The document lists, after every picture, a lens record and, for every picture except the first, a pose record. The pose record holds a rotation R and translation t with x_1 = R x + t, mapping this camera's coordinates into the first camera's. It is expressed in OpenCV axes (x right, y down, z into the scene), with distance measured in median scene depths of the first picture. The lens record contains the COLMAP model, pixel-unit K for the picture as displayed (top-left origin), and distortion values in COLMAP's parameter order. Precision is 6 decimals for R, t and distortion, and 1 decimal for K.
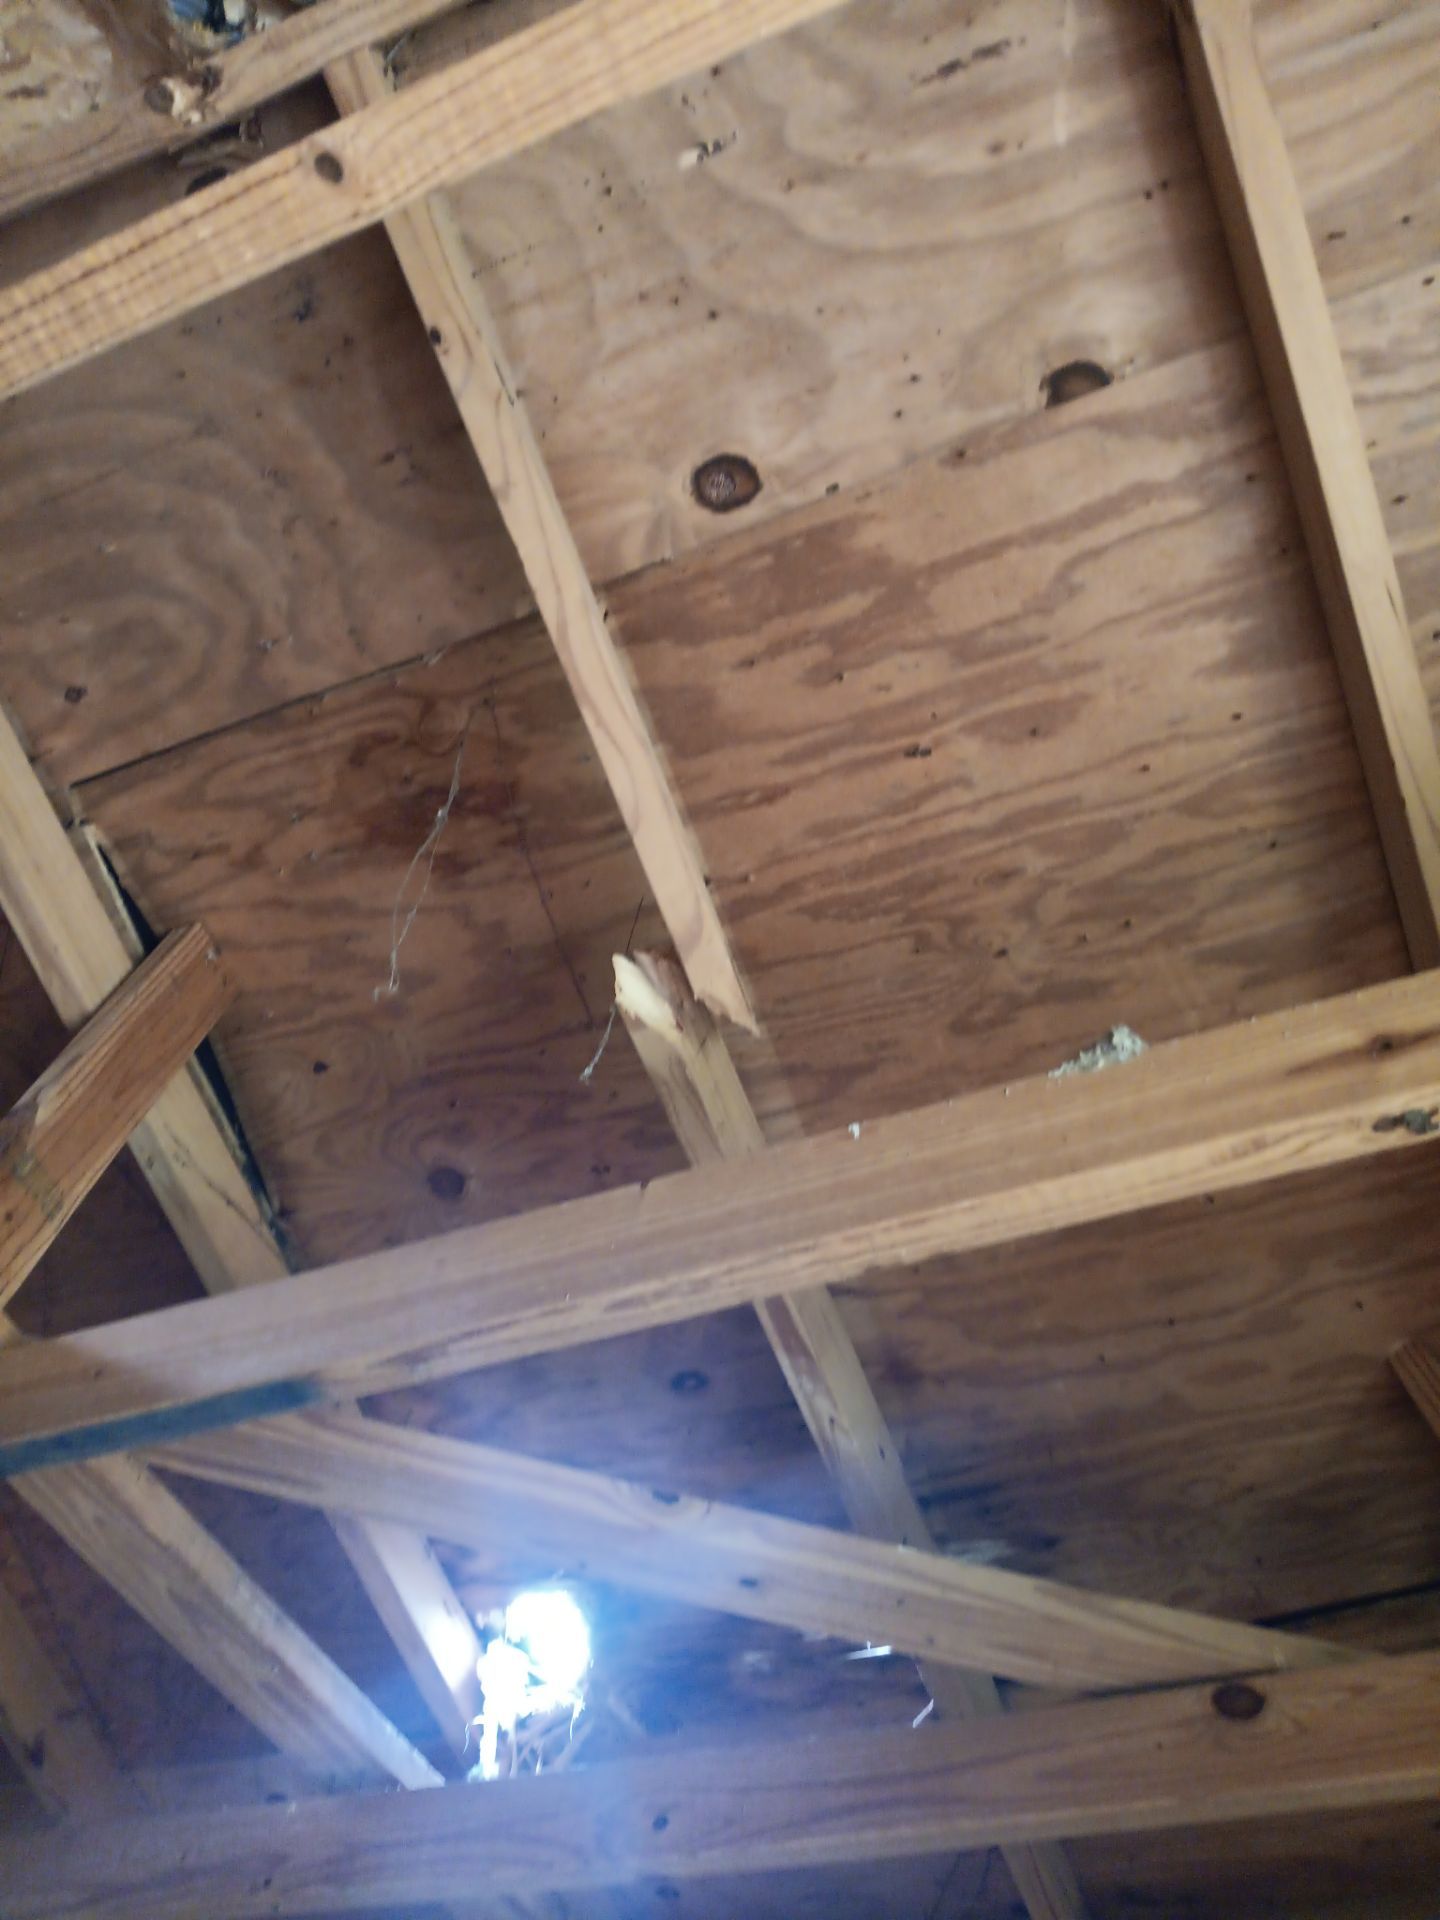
lens RADIAL K [[1481.4, 0, 720.0], [0, 1481.4, 960.0], [0, 0, 1]] dist [0.073806, -0.155691]
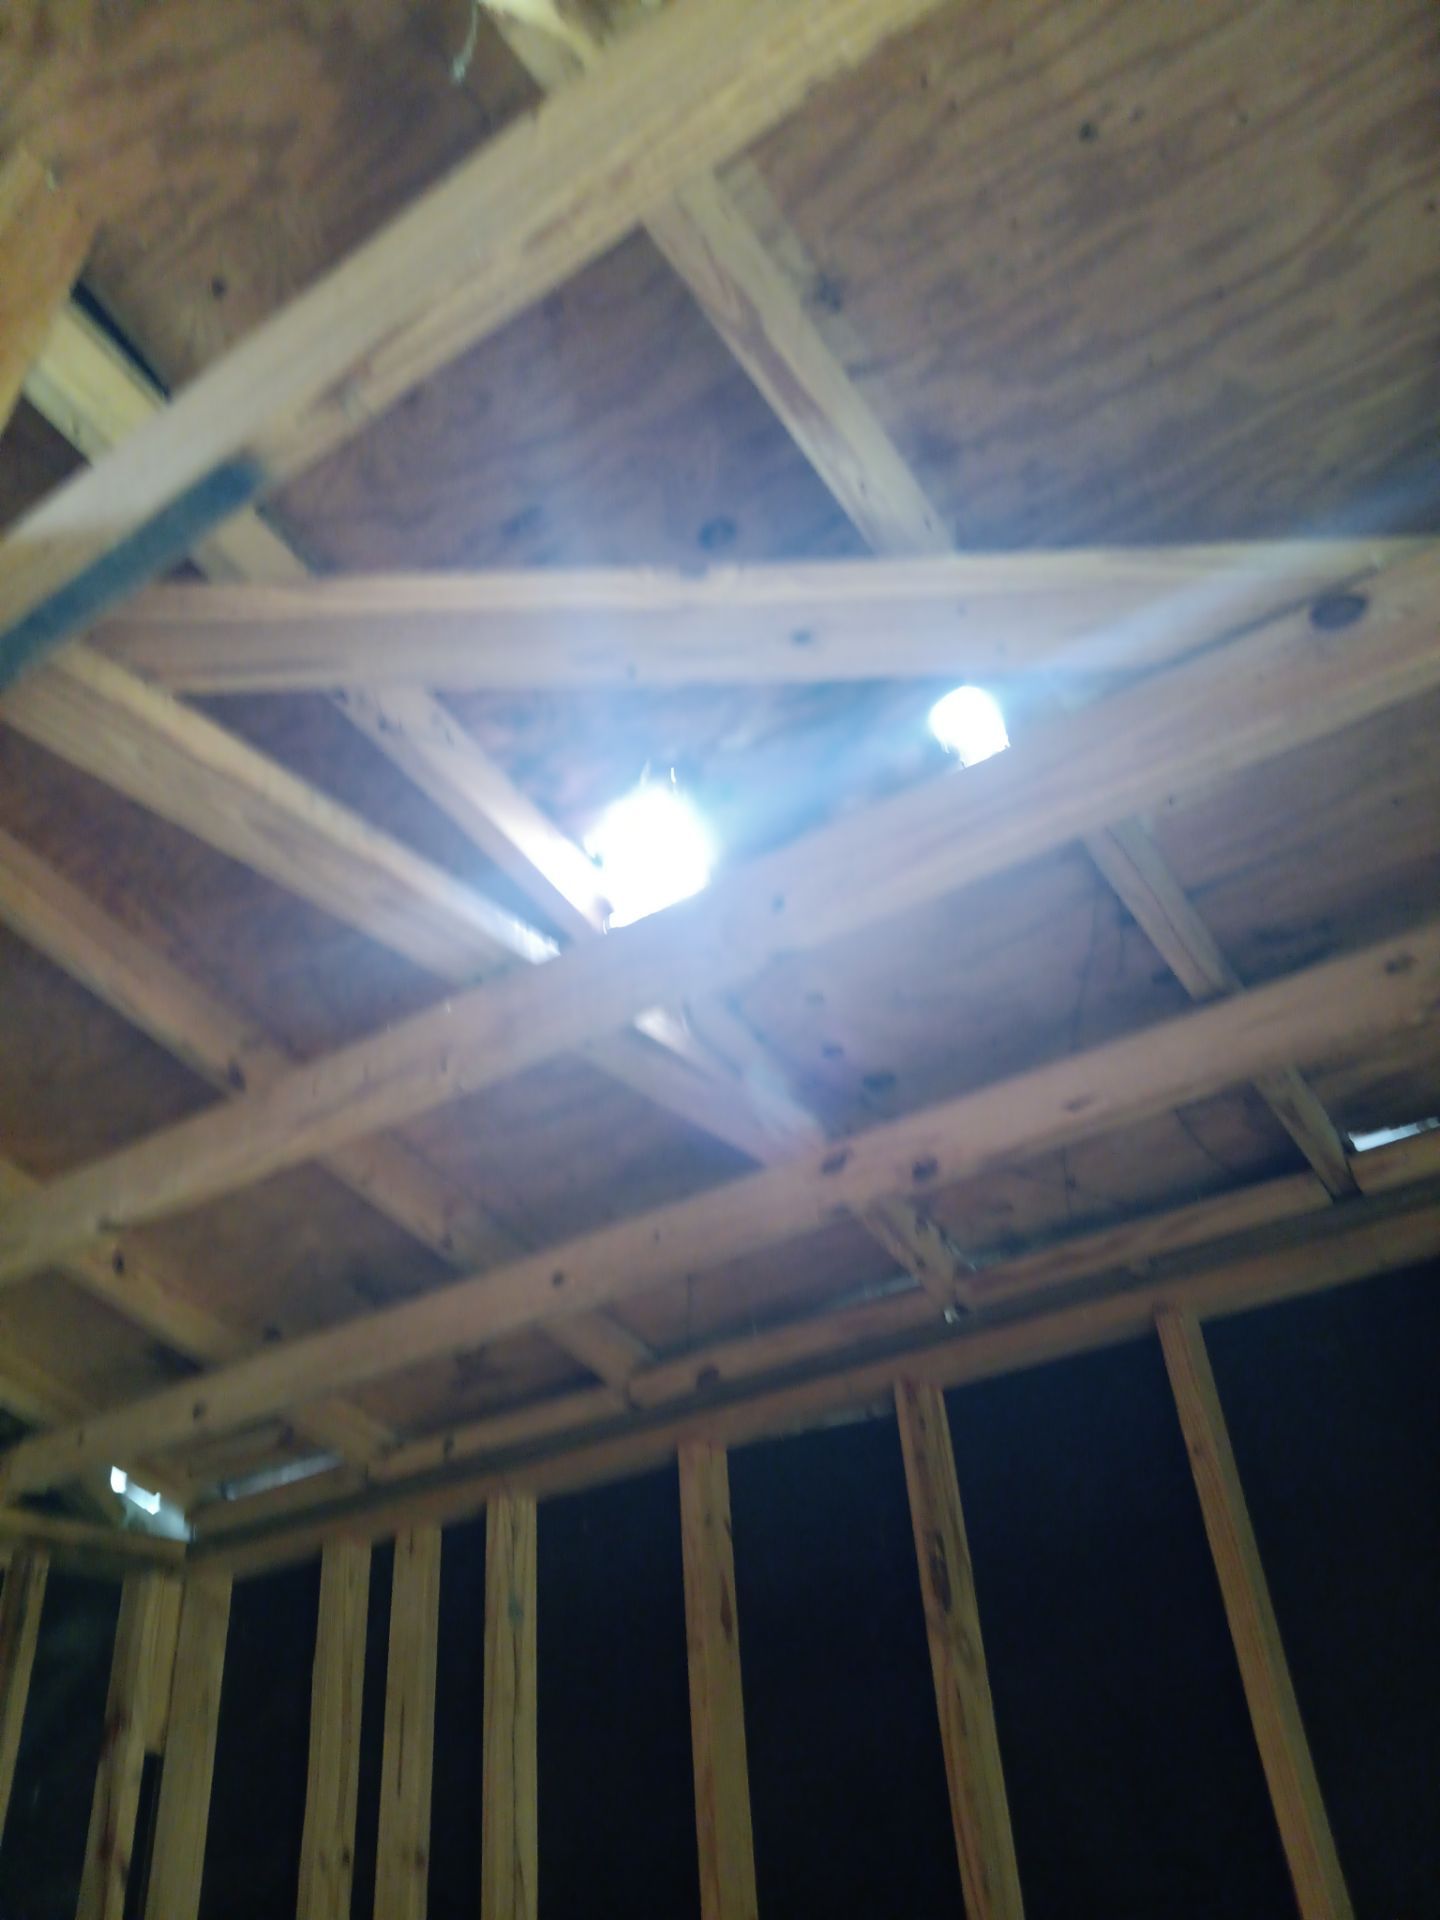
lens RADIAL K [[1483.3, 0, 720.0], [0, 1483.3, 960.0], [0, 0, 1]] dist [0.007094, -0.055869]
pose [[0.966100, -0.237217, -0.101877, 0.014314], [0.258143, 0.893124, 0.368365, 0.211160], [0.003606, -0.382176, 0.924082, 0.049424]]
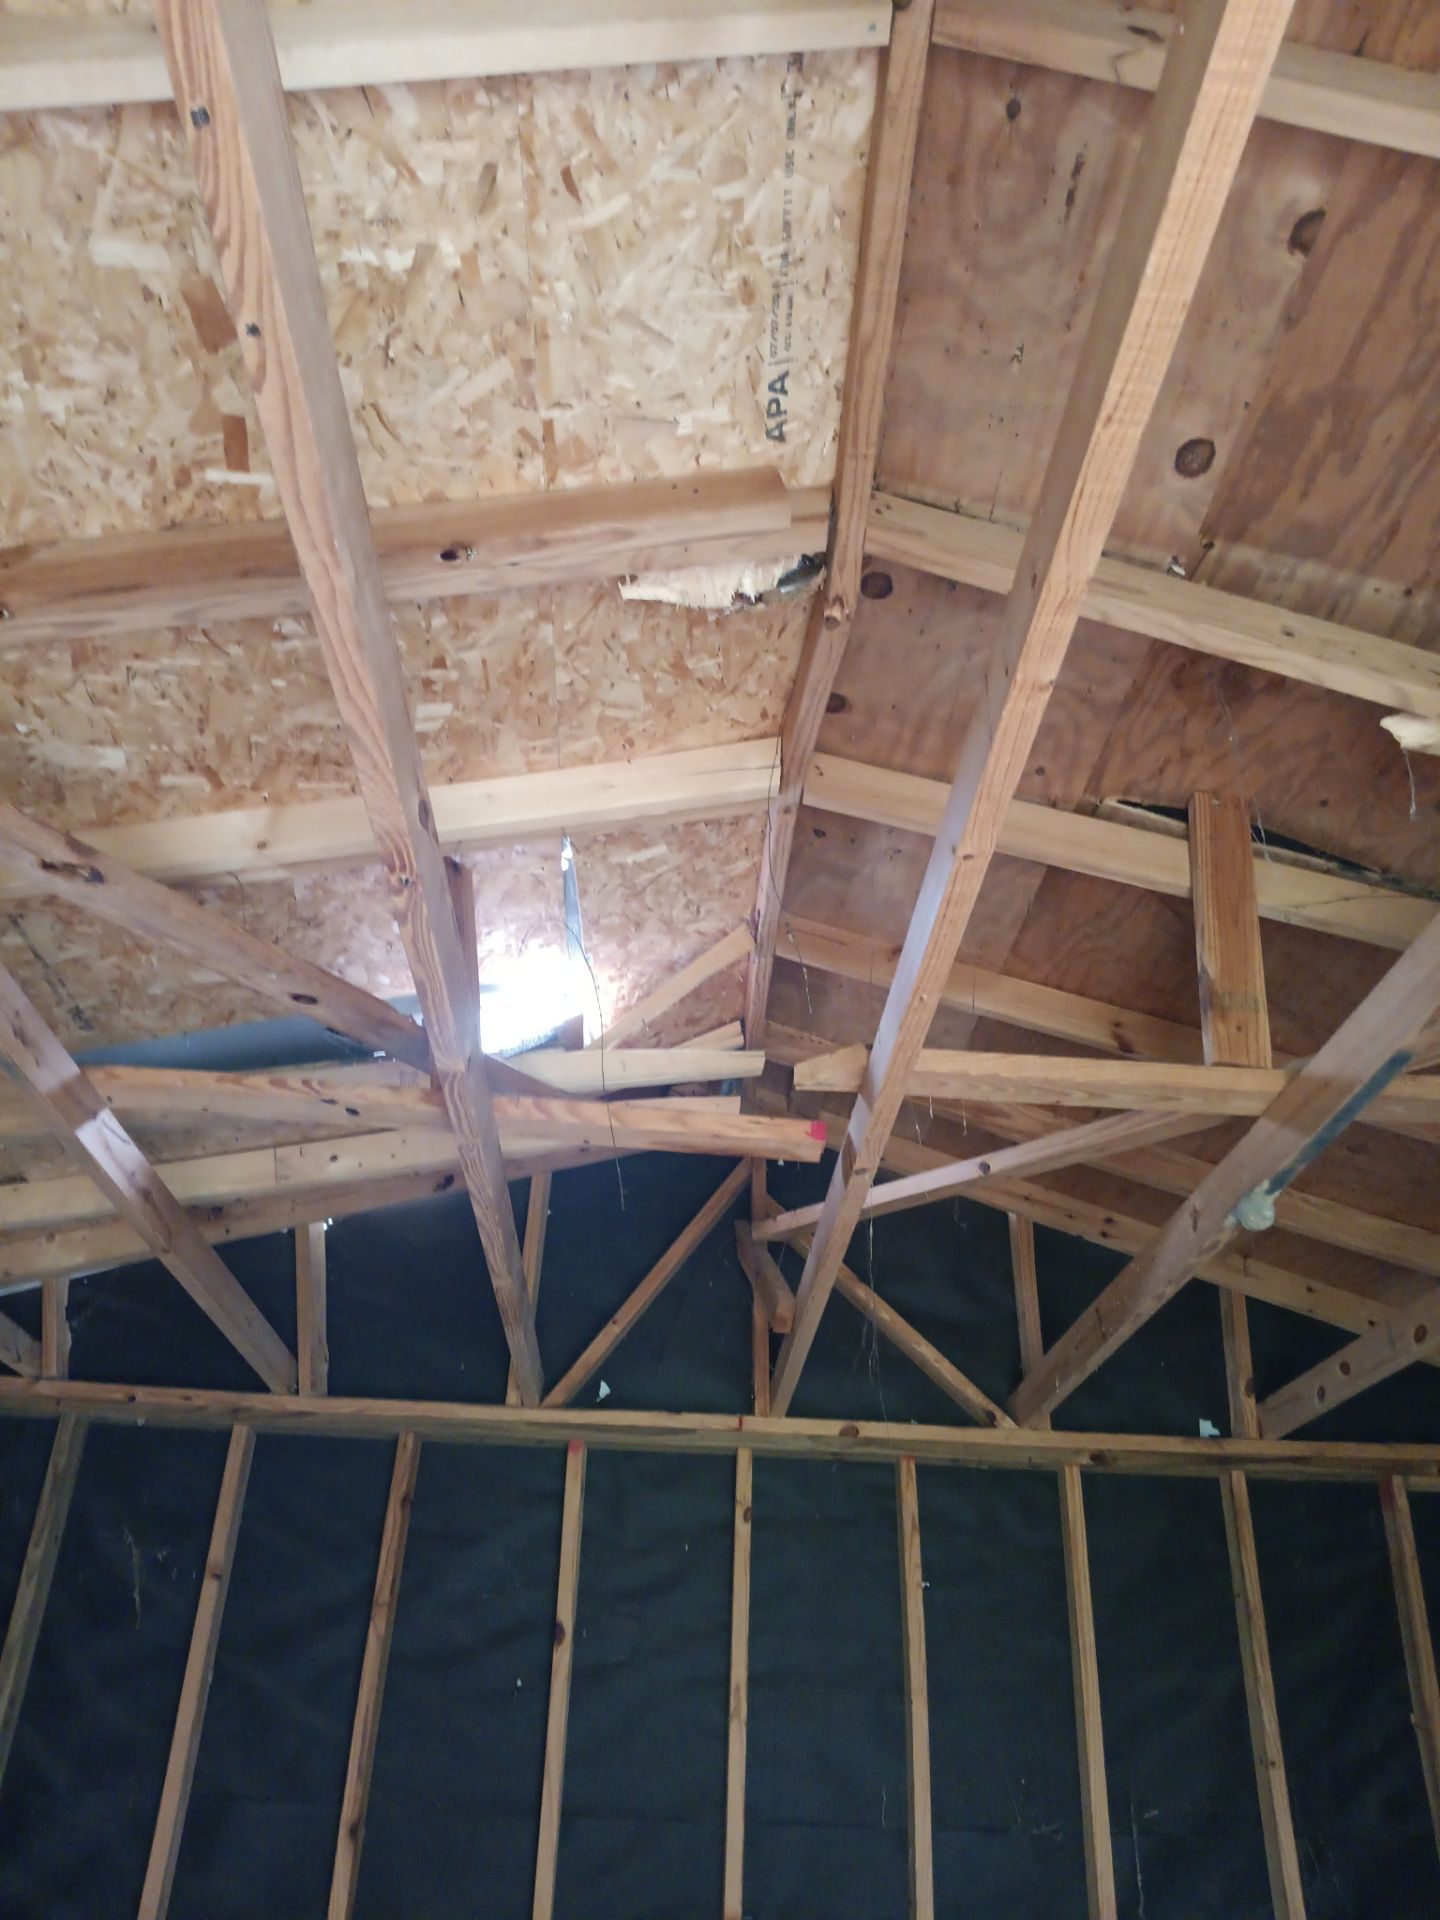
lens RADIAL K [[1481.4, 0, 720.0], [0, 1481.4, 960.0], [0, 0, 1]] dist [0.073806, -0.155691]
pose [[0.421606, -0.512948, -0.747751, 0.607211], [0.756517, 0.653610, -0.021820, -0.295141], [0.499931, -0.556487, 0.663620, -0.452315]]
